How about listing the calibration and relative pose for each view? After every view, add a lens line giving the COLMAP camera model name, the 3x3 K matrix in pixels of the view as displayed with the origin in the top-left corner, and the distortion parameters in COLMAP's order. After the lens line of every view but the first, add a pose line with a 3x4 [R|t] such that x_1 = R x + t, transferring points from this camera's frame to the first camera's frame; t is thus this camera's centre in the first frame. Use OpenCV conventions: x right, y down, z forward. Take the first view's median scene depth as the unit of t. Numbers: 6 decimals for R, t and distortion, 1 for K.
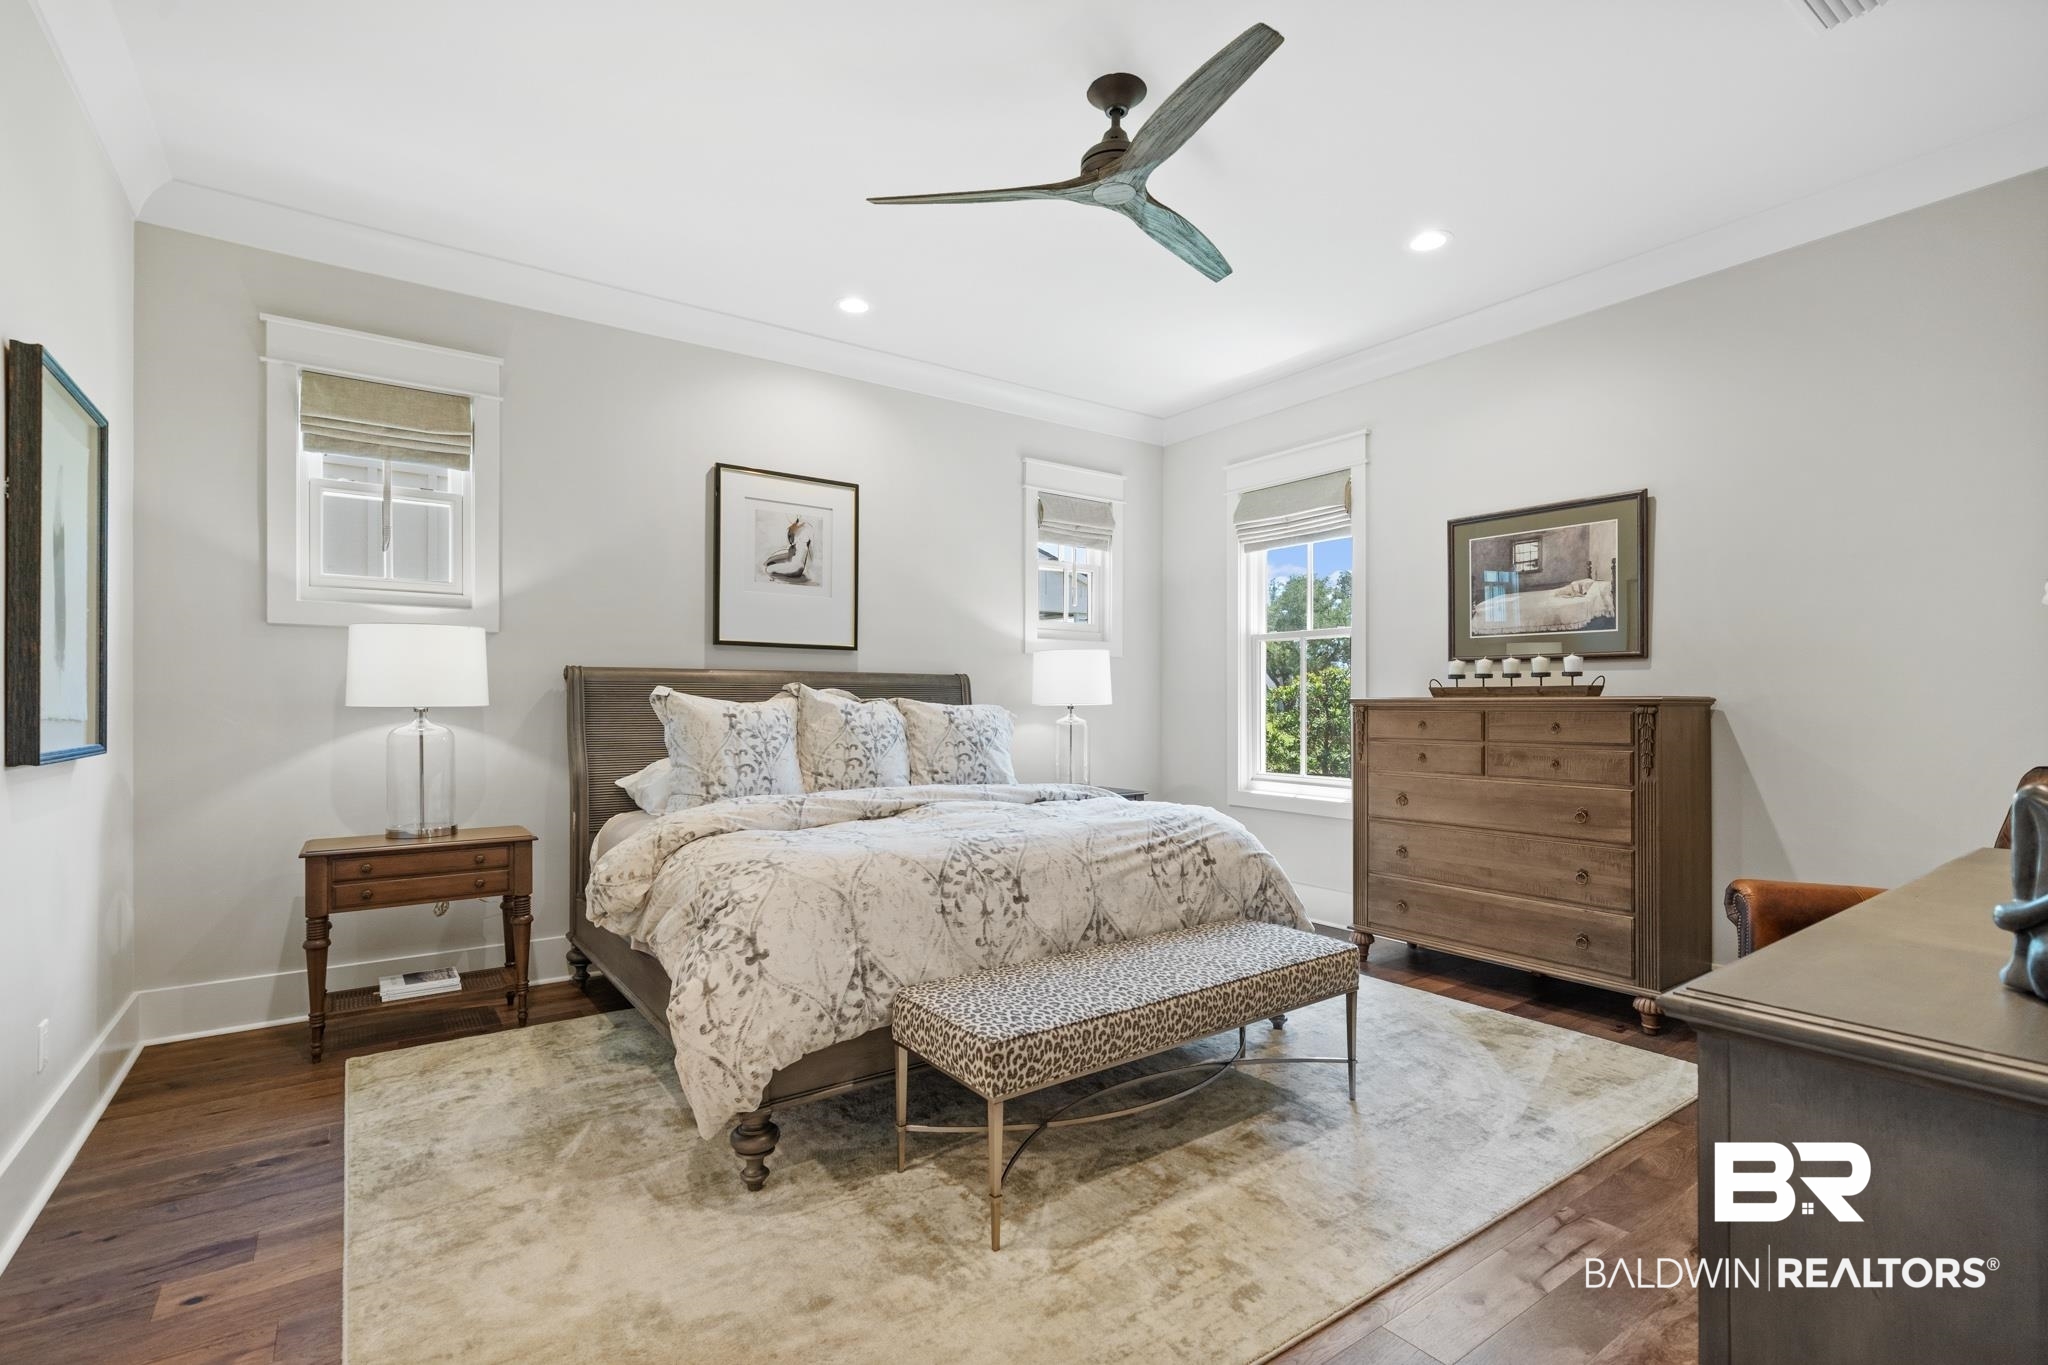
lens RADIAL K [[936.7, 0, 1017.5], [0, 936.7, 700.1], [0, 0, 1]] dist [0.000340, 0.001307]
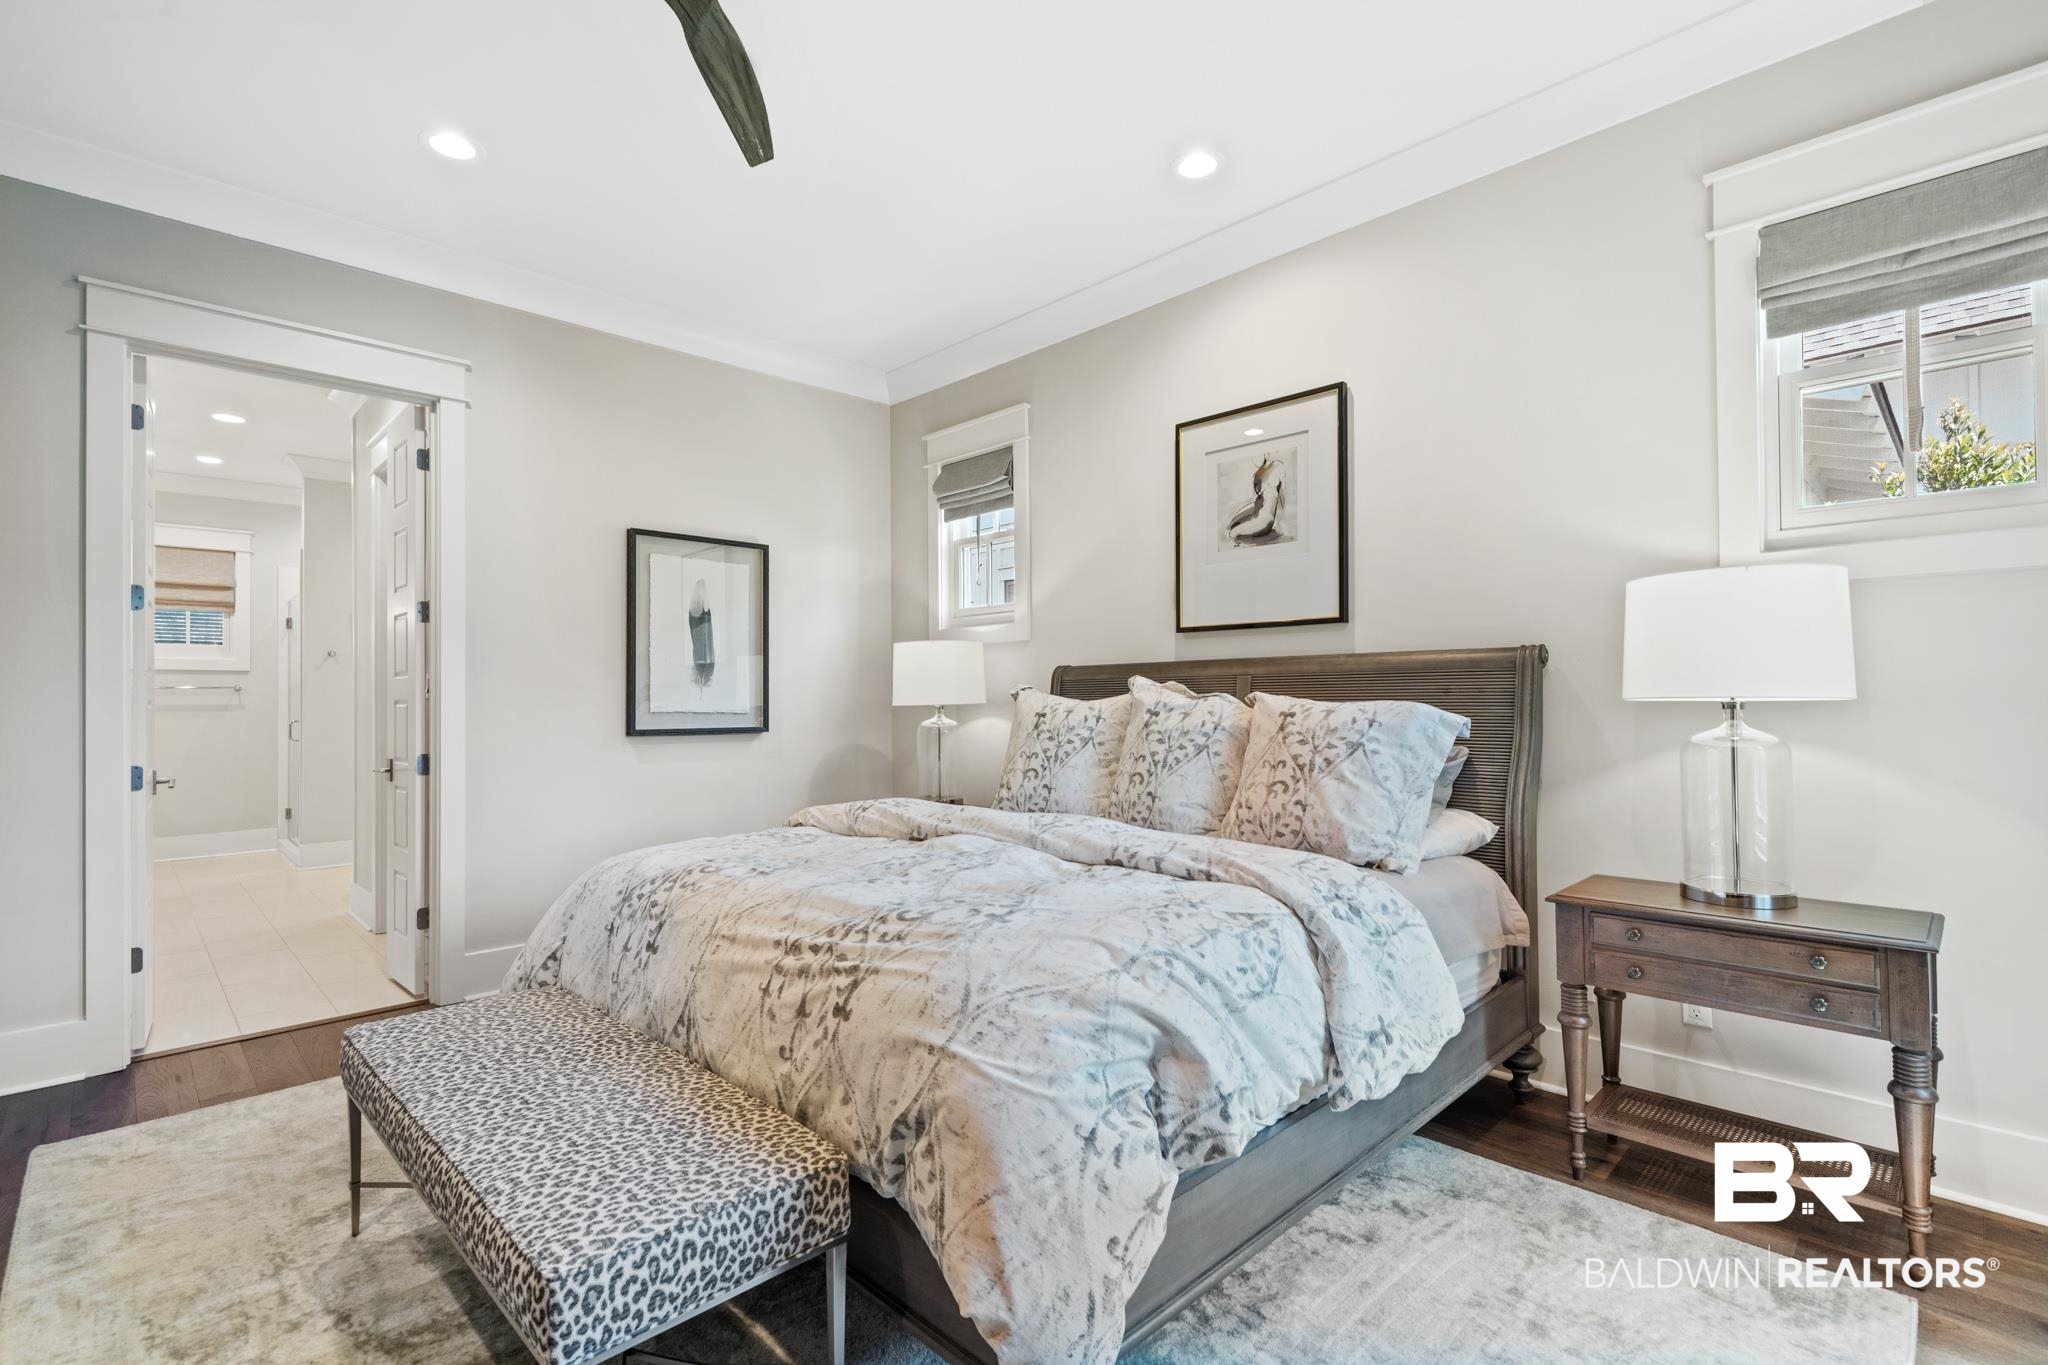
lens RADIAL K [[936.7, 0, 1017.7], [0, 936.7, 685.6], [0, 0, 1]] dist [0.000340, 0.001307]
pose [[0.155536, -0.018559, -0.987656, 0.510725], [0.010082, 0.999801, -0.017200, 0.002997], [0.987779, -0.007282, 0.155692, 0.713471]]
